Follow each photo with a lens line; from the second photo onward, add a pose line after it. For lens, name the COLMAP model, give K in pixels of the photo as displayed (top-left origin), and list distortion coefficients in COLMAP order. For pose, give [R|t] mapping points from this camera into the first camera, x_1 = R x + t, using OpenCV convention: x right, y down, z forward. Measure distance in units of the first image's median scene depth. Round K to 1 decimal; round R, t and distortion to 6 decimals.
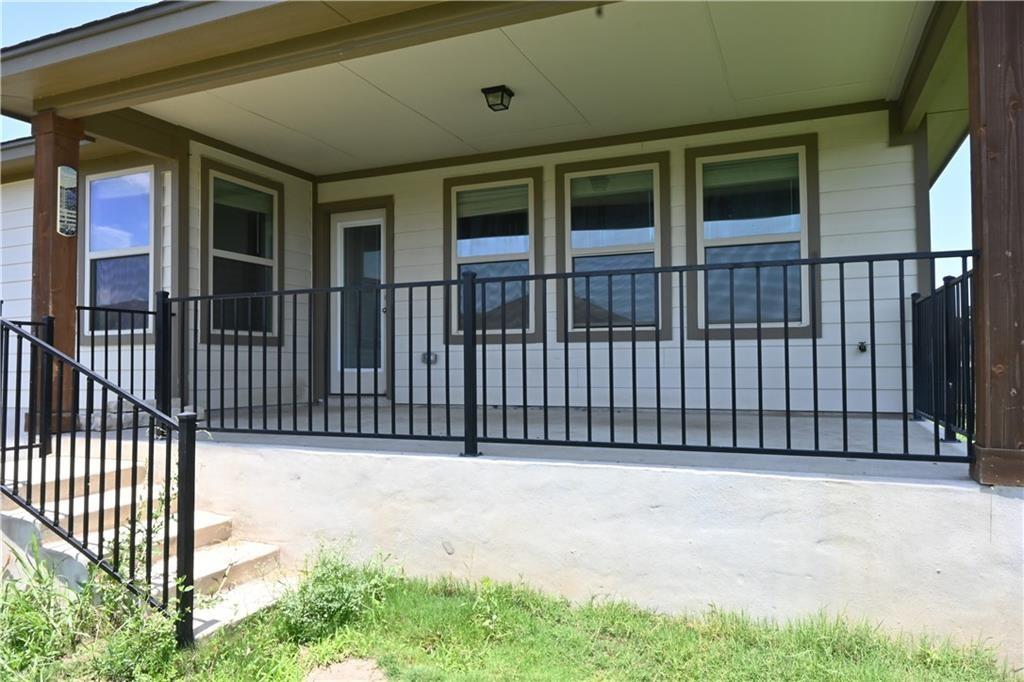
lens RADIAL K [[698.4, 0, 511.8], [0, 698.4, 338.6], [0, 0, 1]] dist [-0.006425, -0.000435]
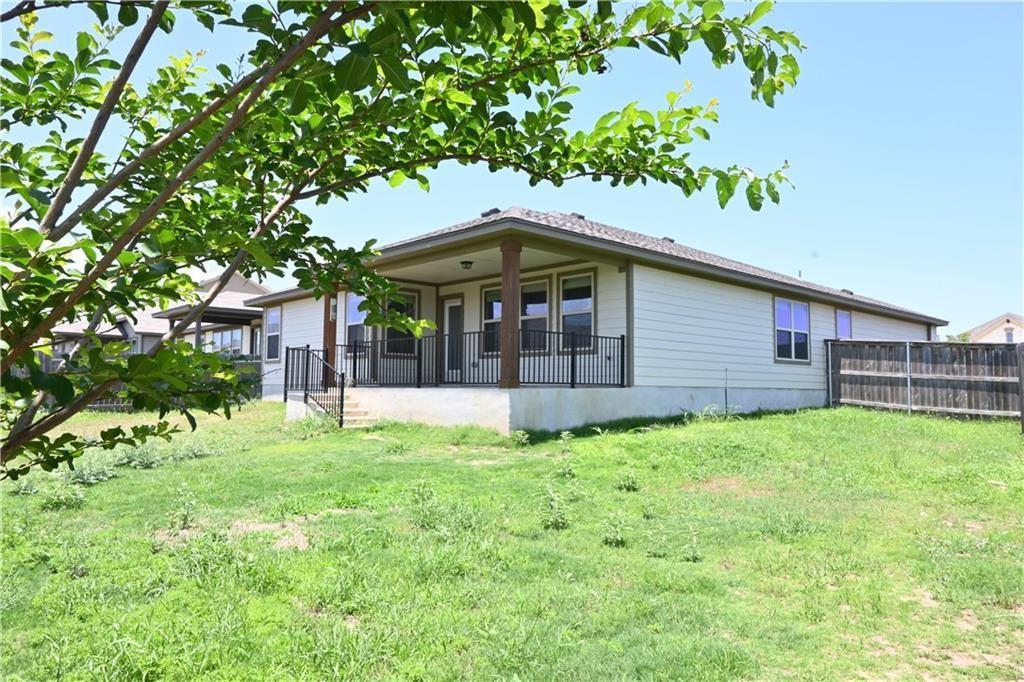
lens RADIAL K [[698.4, 0, 511.8], [0, 698.4, 338.6], [0, 0, 1]] dist [-0.006425, -0.000435]
pose [[0.919177, -0.020912, -0.393289, 1.085221], [0.005612, 0.999183, -0.040011, 0.039061], [0.393804, 0.034570, 0.918544, -1.253756]]
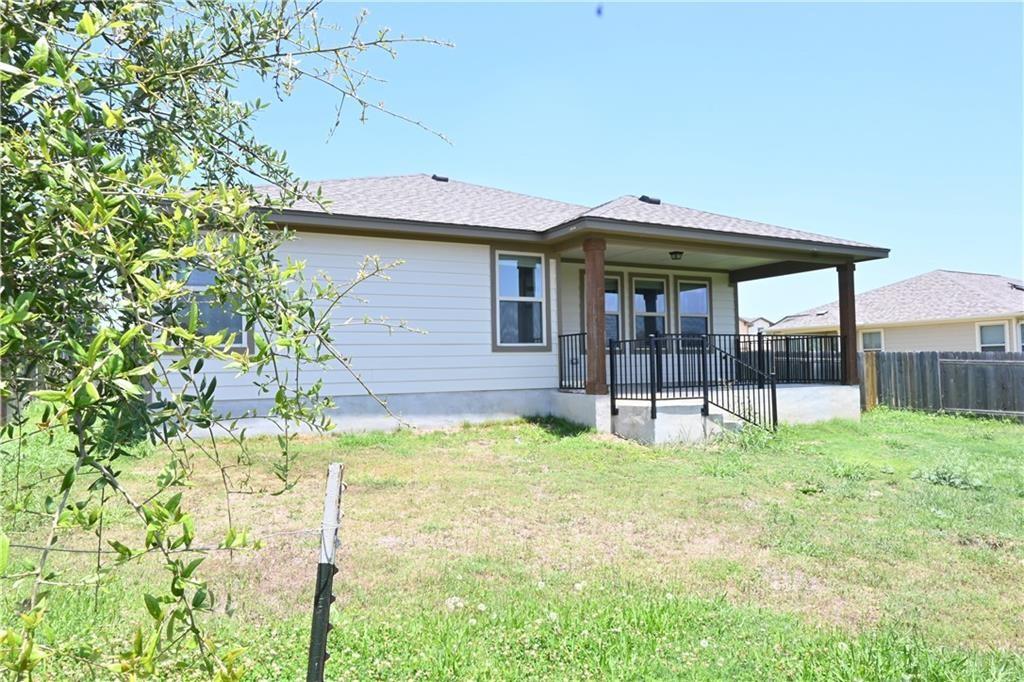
lens RADIAL K [[698.4, 0, 511.8], [0, 698.4, 338.6], [0, 0, 1]] dist [-0.006425, -0.000435]
pose [[0.634066, 0.028265, 0.772762, -2.074618], [-0.012265, 0.999574, -0.026498, 0.019594], [-0.773182, 0.007323, 0.634142, -0.109856]]
